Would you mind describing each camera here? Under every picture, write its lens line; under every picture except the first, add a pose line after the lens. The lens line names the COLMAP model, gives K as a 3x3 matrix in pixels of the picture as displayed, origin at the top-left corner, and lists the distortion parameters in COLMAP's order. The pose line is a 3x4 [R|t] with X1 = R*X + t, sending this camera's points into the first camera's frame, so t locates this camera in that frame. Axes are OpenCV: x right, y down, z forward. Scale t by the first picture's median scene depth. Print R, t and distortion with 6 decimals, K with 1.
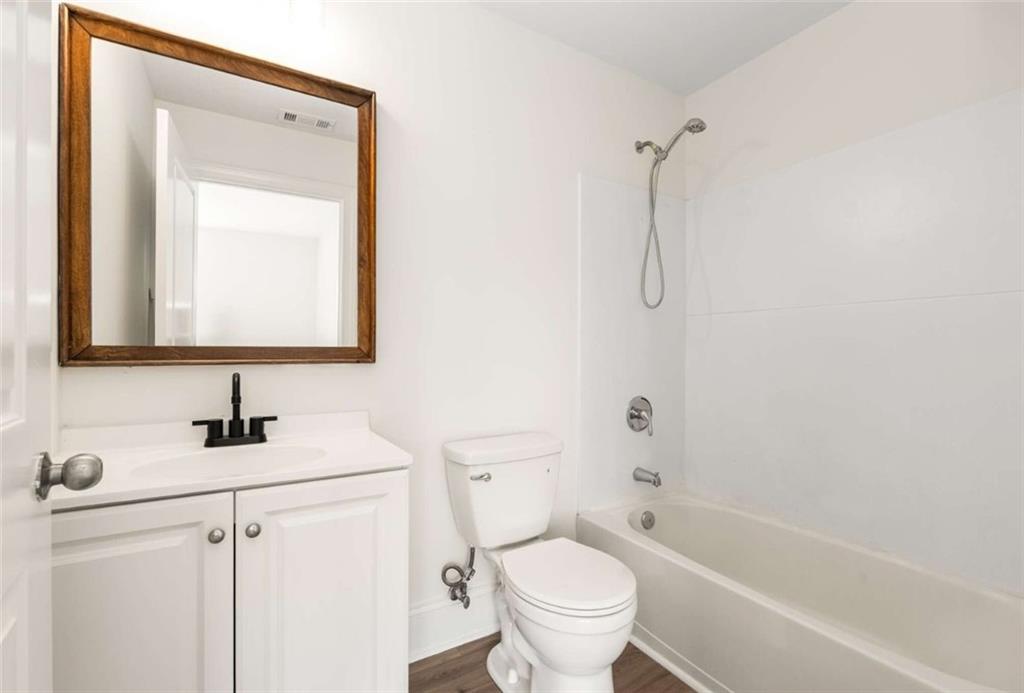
lens RADIAL K [[465.6, 0, 512.0], [0, 465.6, 346.5], [0, 0, 1]] dist [0.017348, 0.000188]
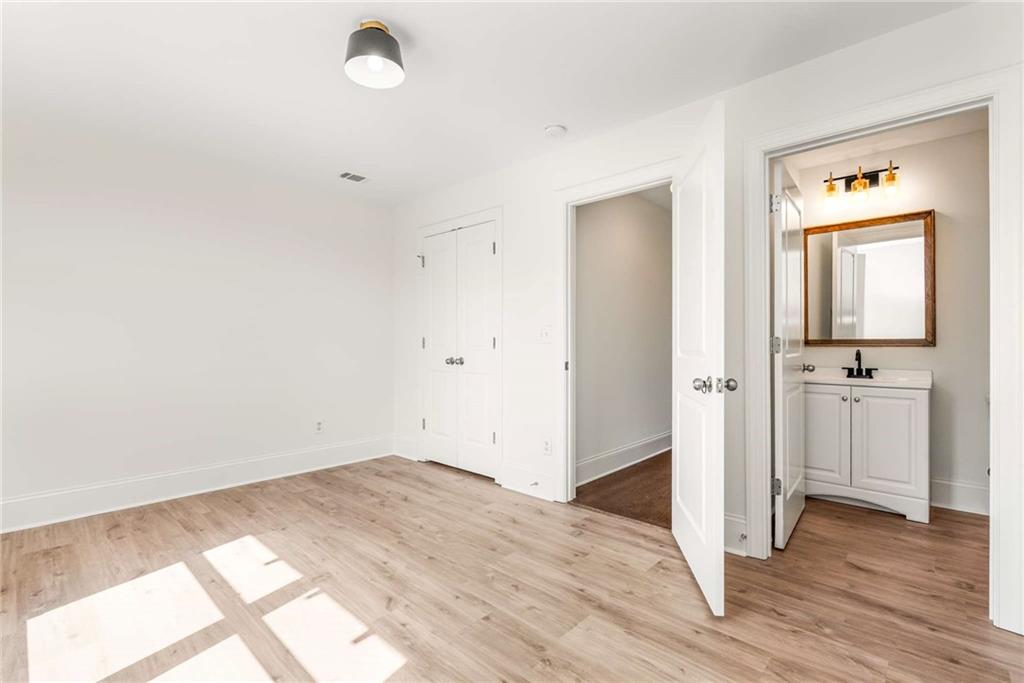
lens RADIAL K [[452.7, 0, 512.0], [0, 452.7, 341.5], [0, 0, 1]] dist [0.000452, -0.000060]
pose [[0.269595, -0.008974, -0.962932, 1.220161], [0.004652, 0.999957, -0.008016, 0.023709], [0.962962, -0.002318, 0.269626, -1.413349]]
